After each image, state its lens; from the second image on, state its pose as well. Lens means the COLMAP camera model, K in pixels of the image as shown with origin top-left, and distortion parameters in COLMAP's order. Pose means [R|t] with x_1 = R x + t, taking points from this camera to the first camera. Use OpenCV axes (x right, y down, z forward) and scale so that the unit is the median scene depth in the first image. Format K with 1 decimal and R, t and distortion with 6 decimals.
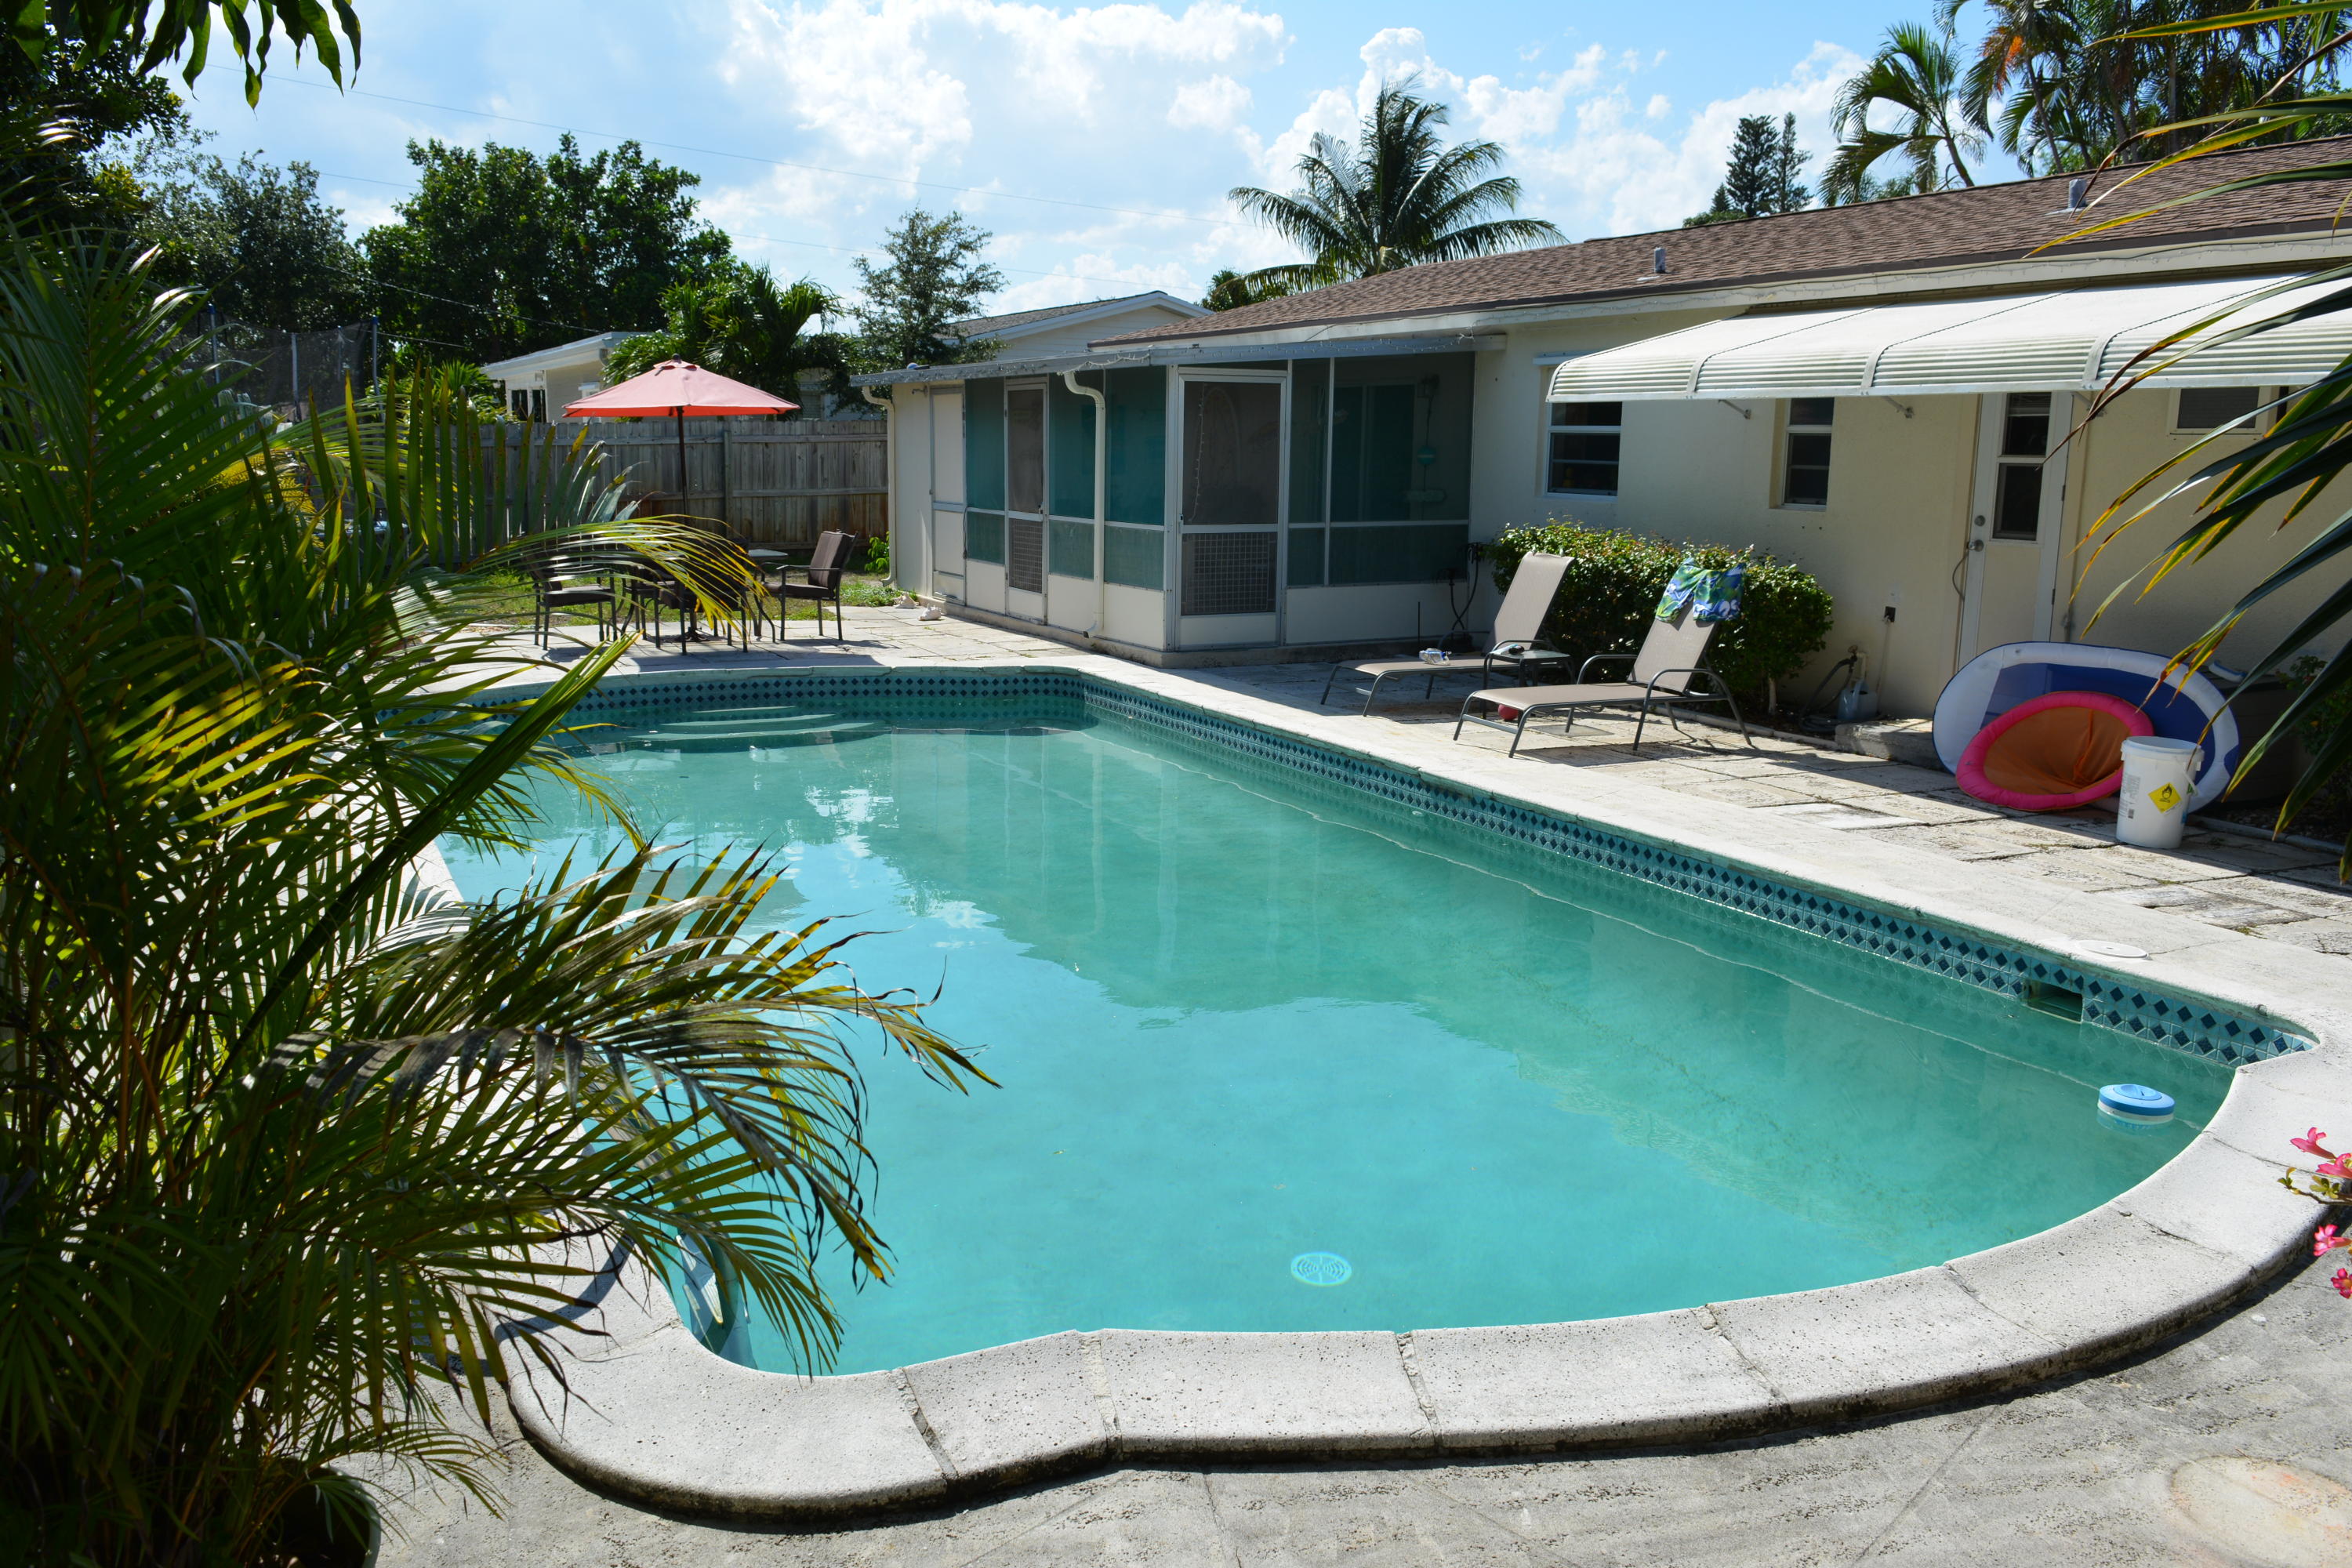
lens RADIAL K [[1824.4, 0, 1158.7], [0, 1824.4, 790.0], [0, 0, 1]] dist [-0.012878, 0.006922]
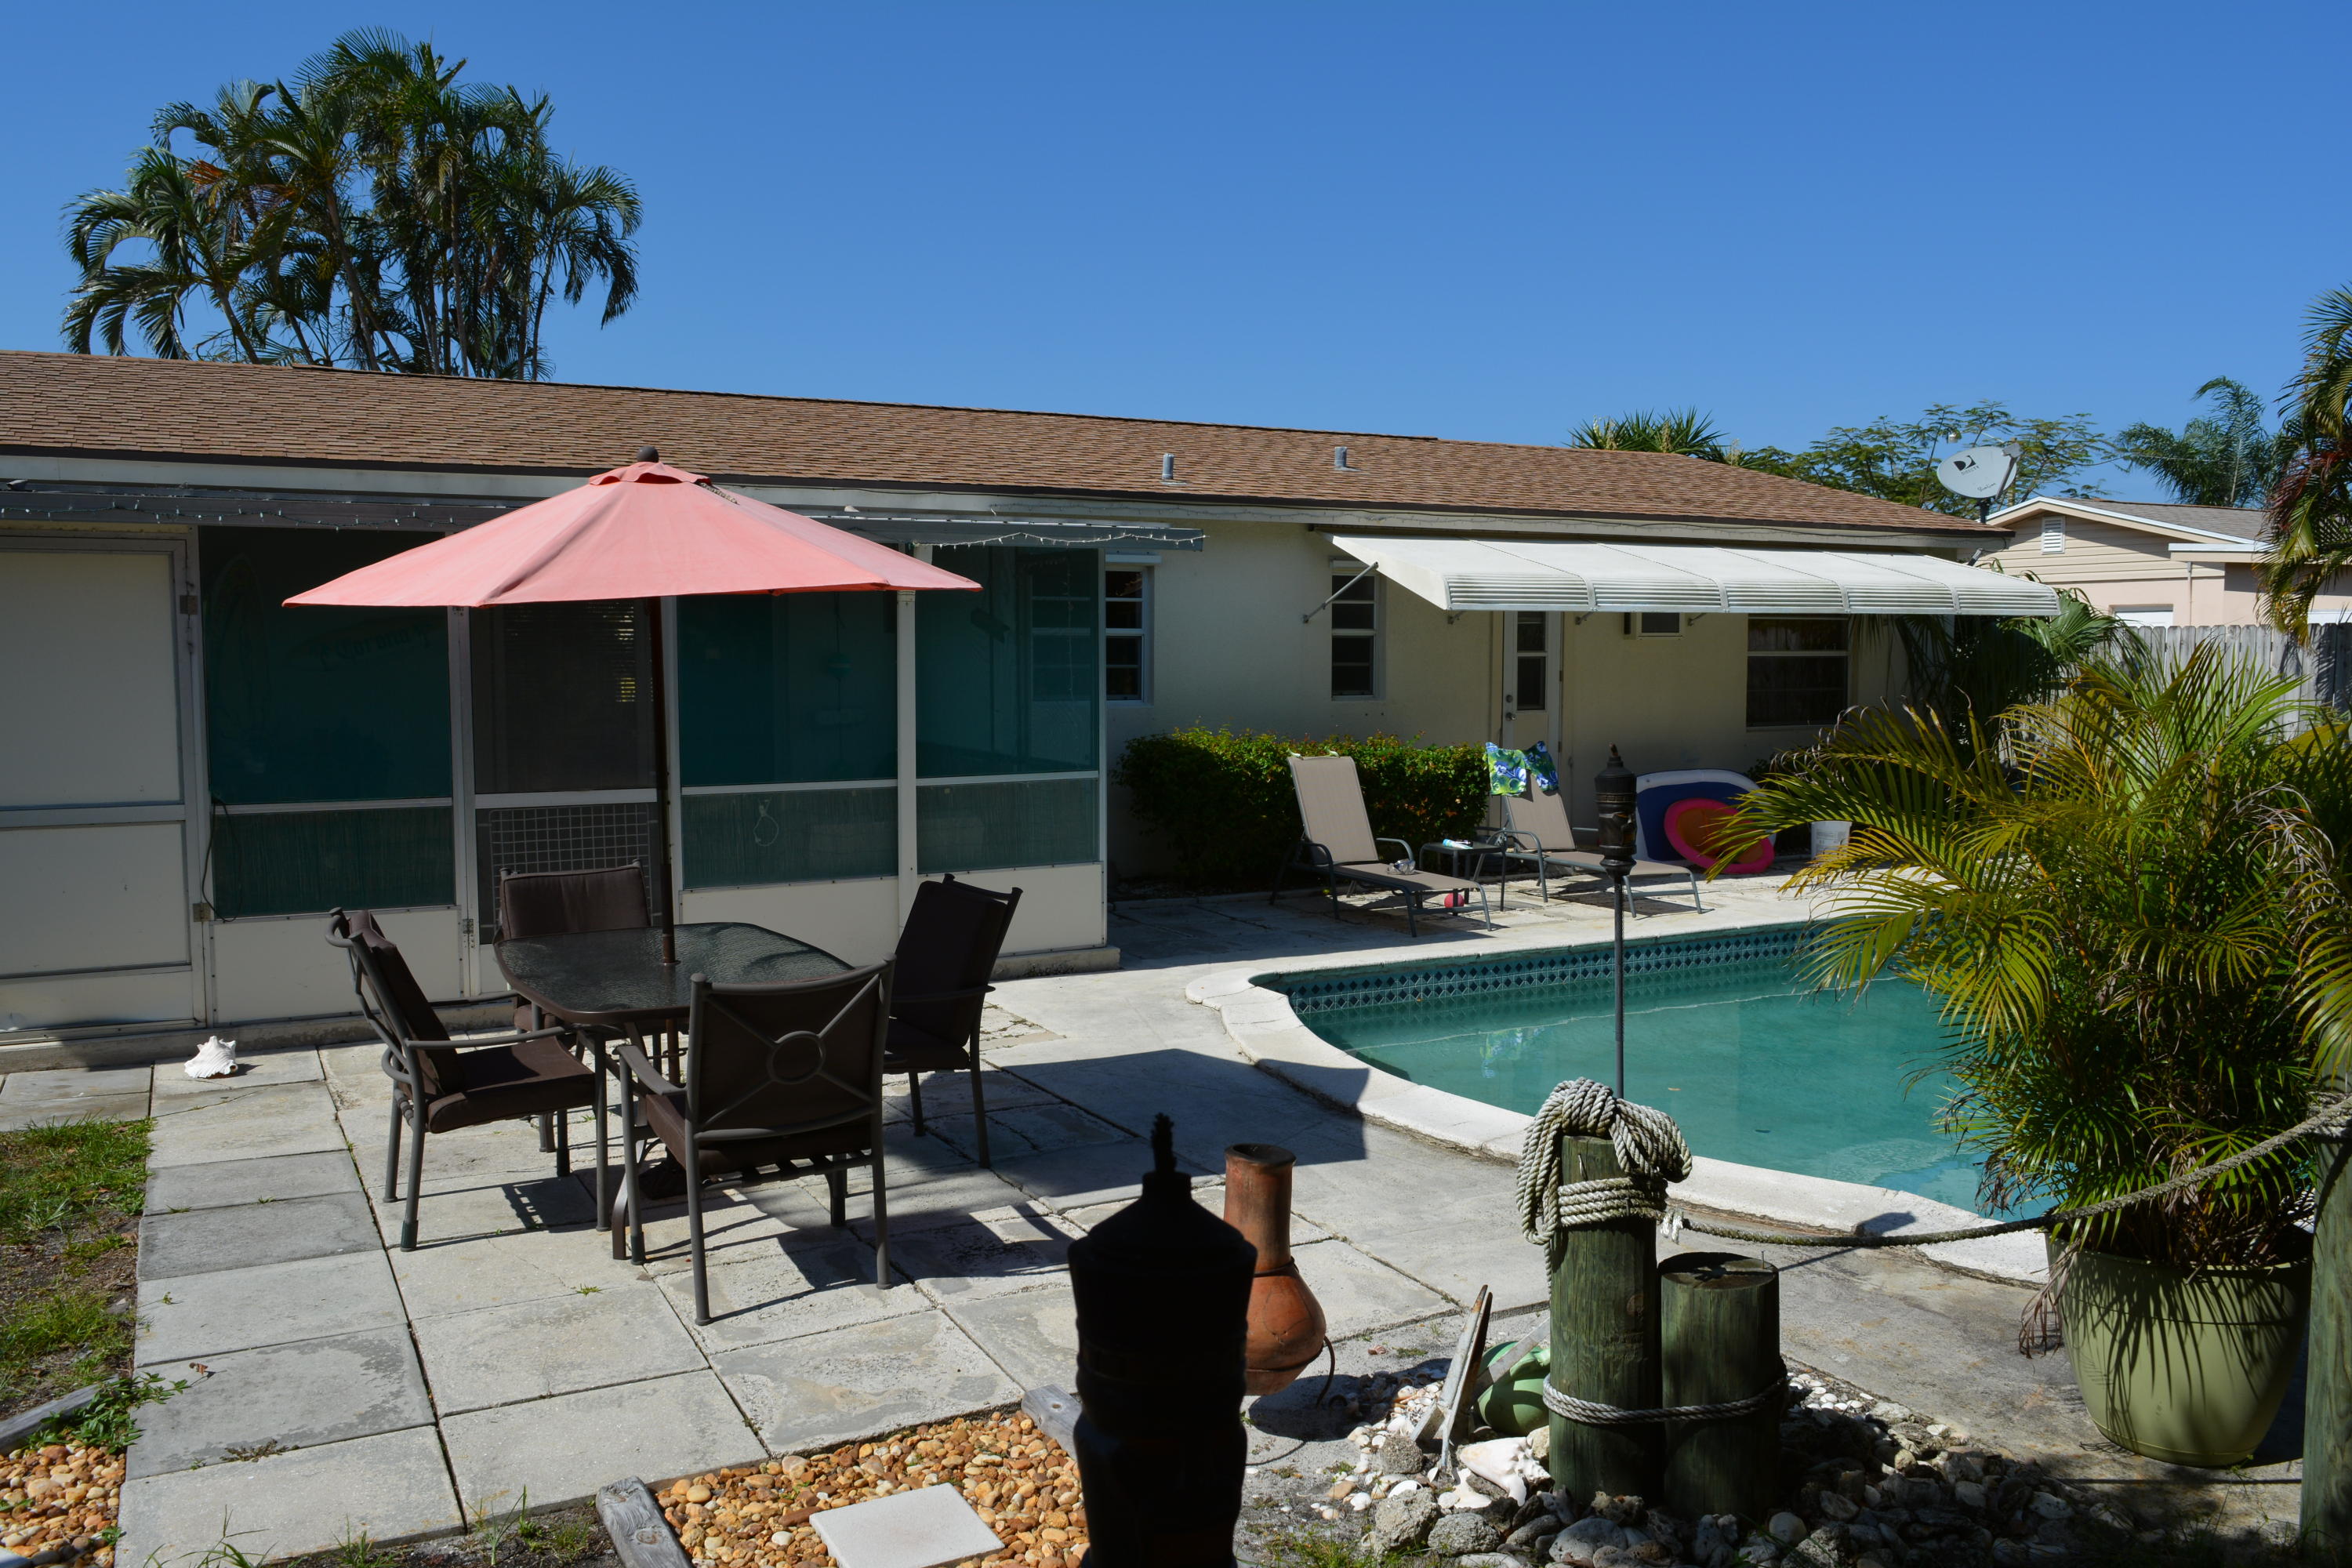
lens RADIAL K [[1824.4, 0, 1174.6], [0, 1824.4, 793.8], [0, 0, 1]] dist [-0.012878, 0.006922]
pose [[-0.053689, -0.094224, 0.994102, -0.928801], [0.184073, 0.977543, 0.102595, -0.269665], [-0.981445, 0.188496, -0.035139, 1.328831]]
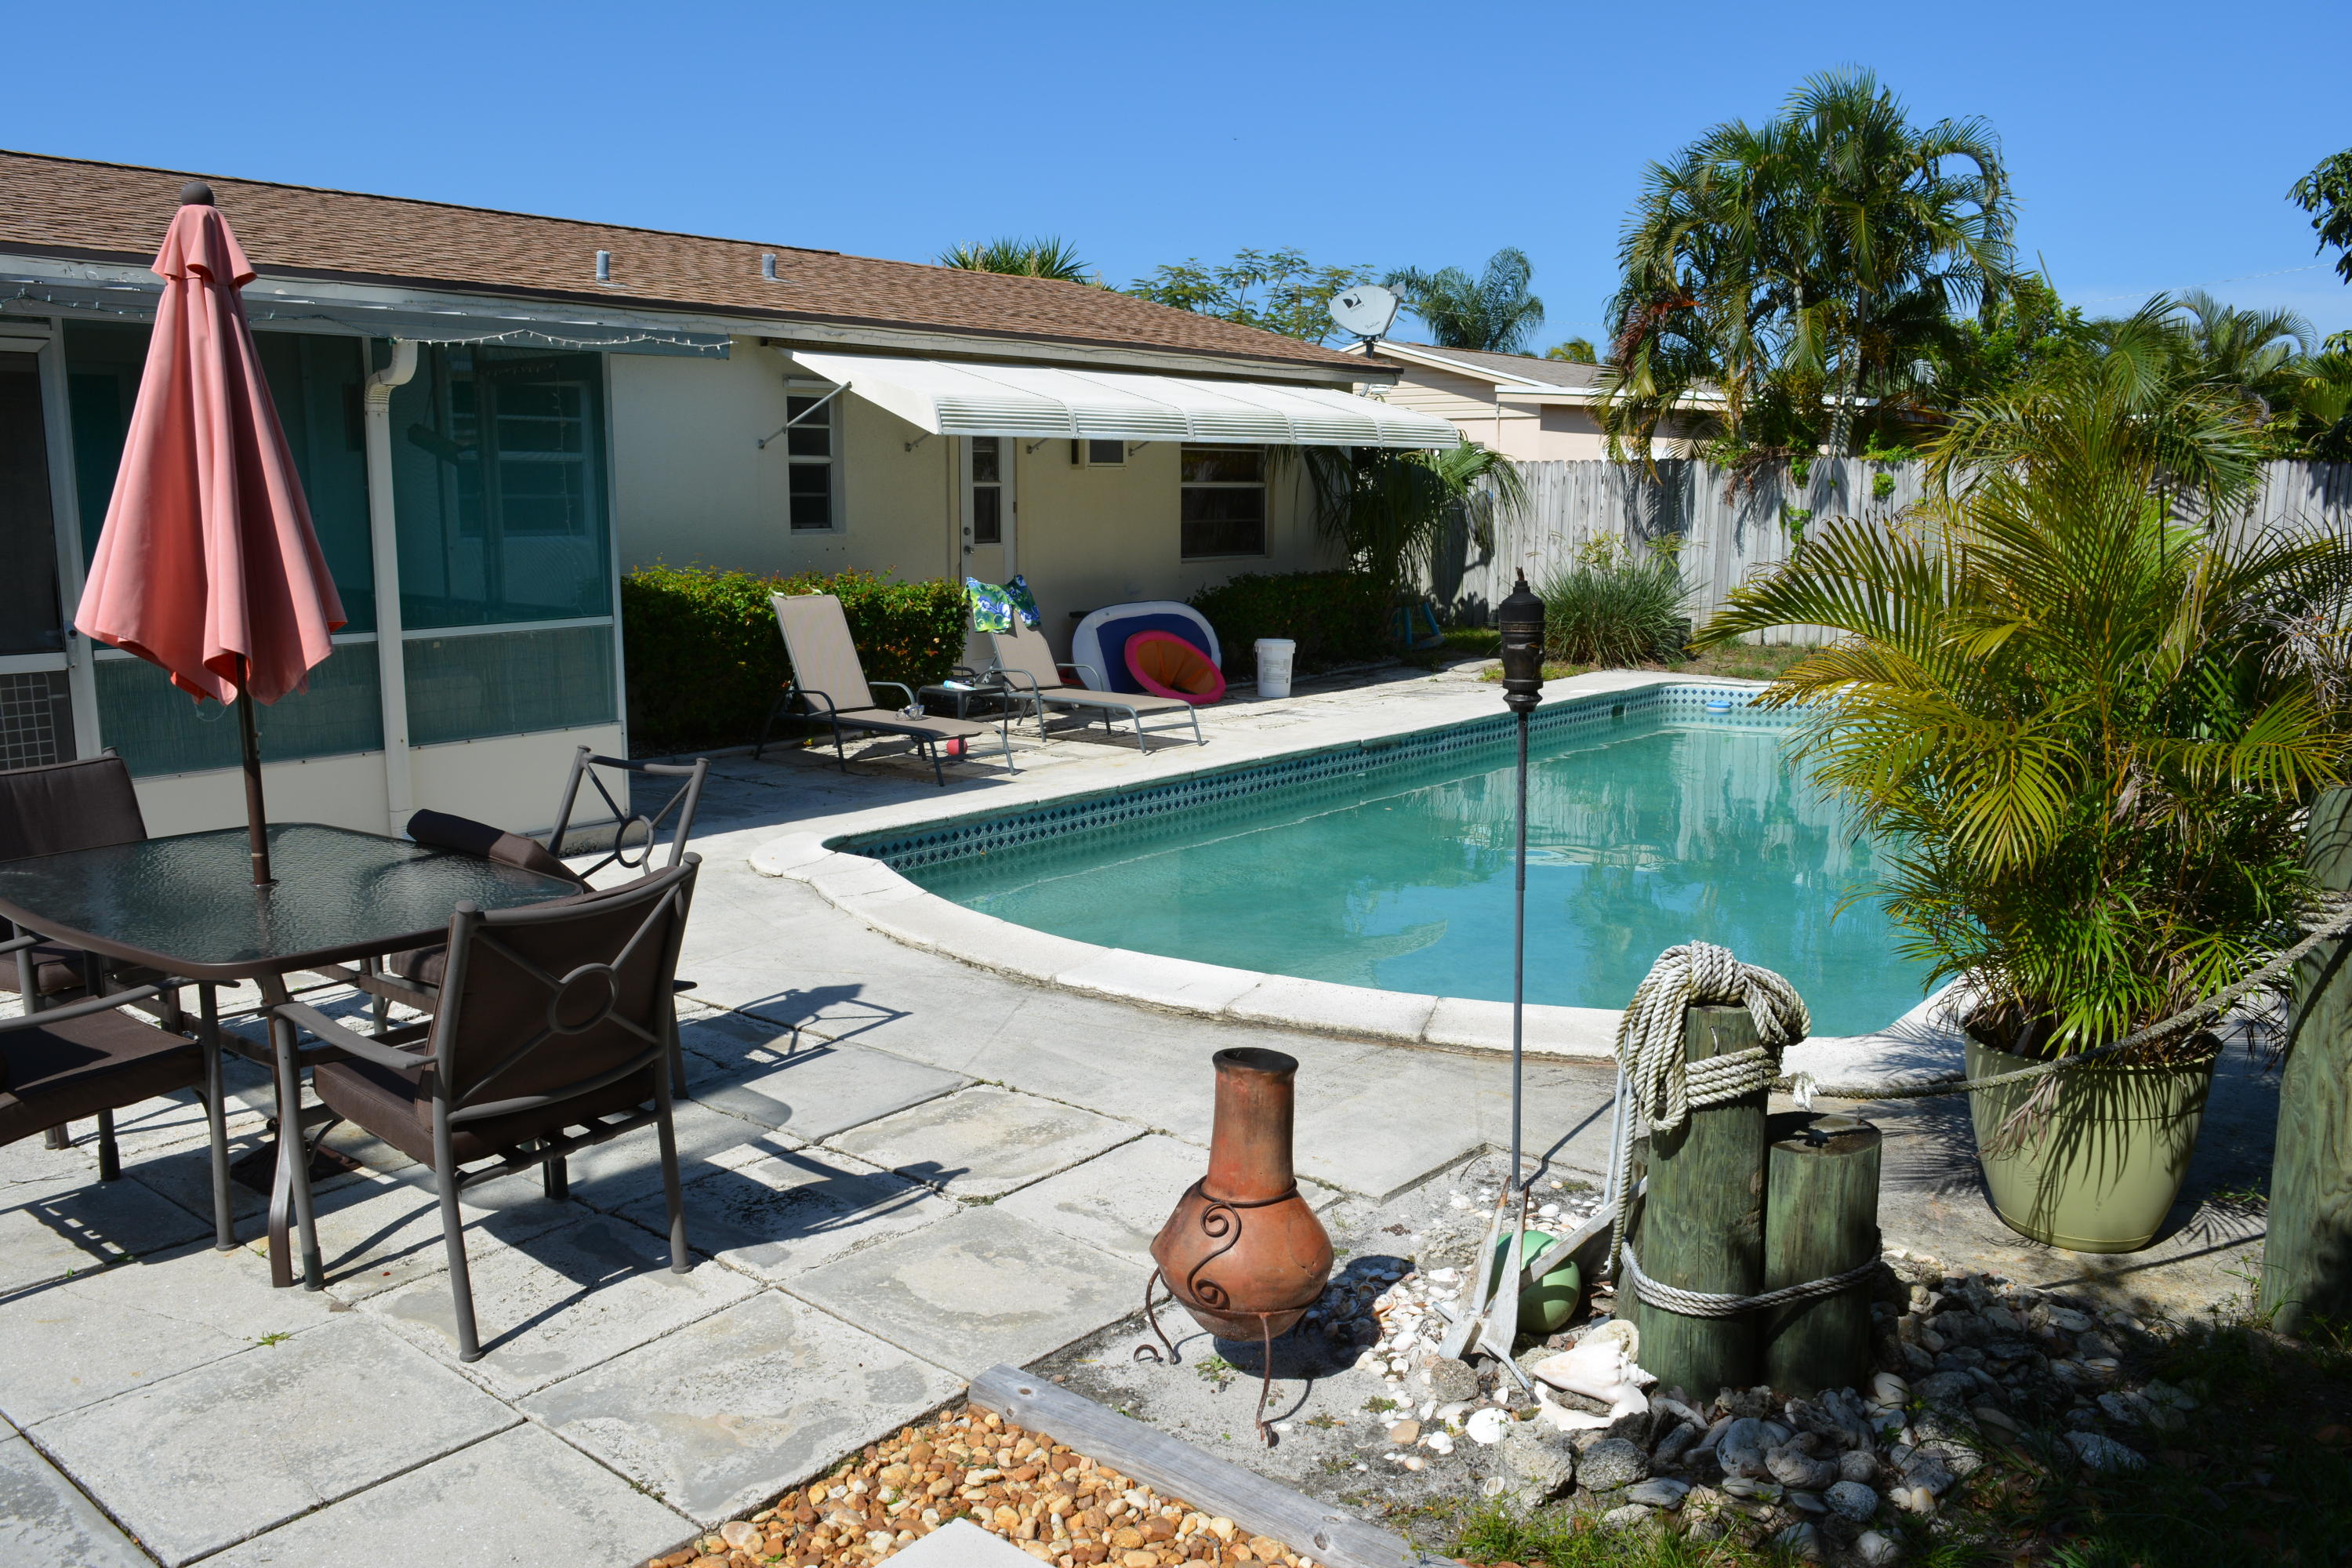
lens RADIAL K [[1824.4, 0, 1173.2], [0, 1824.4, 782.6], [0, 0, 1]] dist [-0.012878, 0.006922]
pose [[-0.429059, -0.160783, 0.888852, -0.827960], [0.158503, 0.955361, 0.249325, -0.283562], [-0.889261, 0.247861, -0.384421, 1.439421]]
